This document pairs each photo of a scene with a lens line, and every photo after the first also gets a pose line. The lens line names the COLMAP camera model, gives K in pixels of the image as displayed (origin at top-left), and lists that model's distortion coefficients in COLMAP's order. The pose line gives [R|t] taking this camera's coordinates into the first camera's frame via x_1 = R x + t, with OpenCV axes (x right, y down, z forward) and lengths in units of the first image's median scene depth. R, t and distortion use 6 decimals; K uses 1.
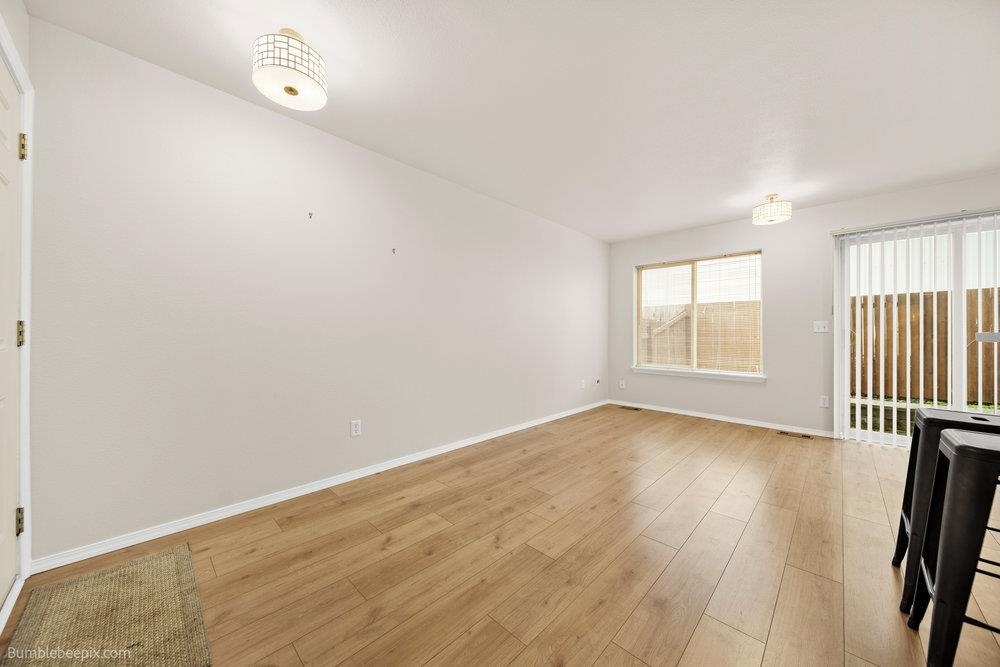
lens RADIAL K [[350.0, 0, 501.2], [0, 350.0, 329.6], [0, 0, 1]] dist [-0.001180, -0.000036]
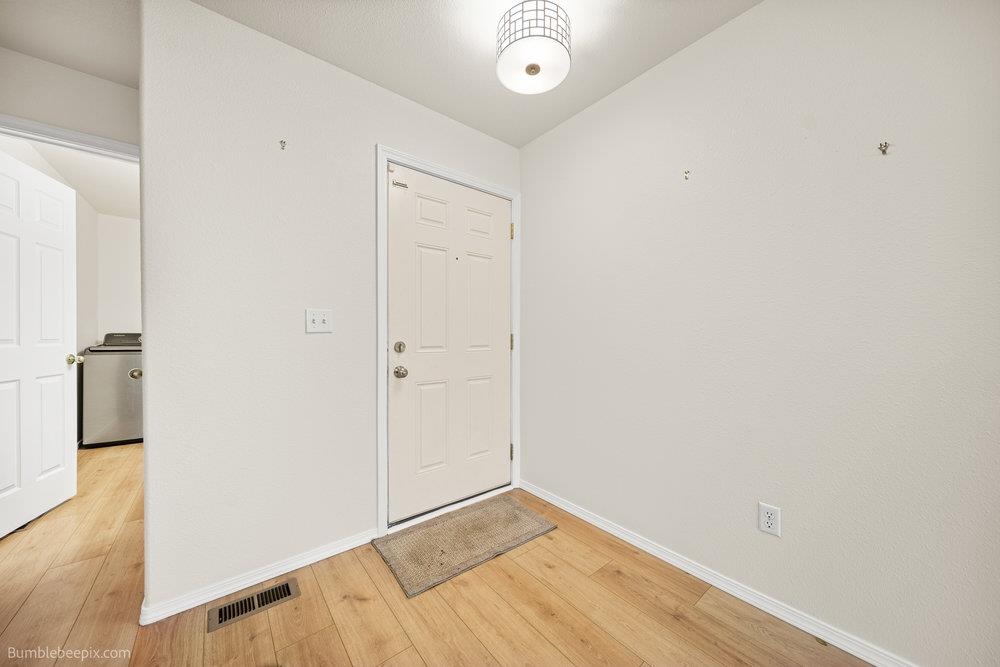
lens RADIAL K [[350.0, 0, 501.5], [0, 350.0, 337.9], [0, 0, 1]] dist [-0.001180, -0.000036]
pose [[-0.120391, -0.009548, -0.992681, 0.272512], [-0.004998, 0.999947, -0.009012, 0.008239], [0.992714, 0.003877, -0.120432, 0.976428]]
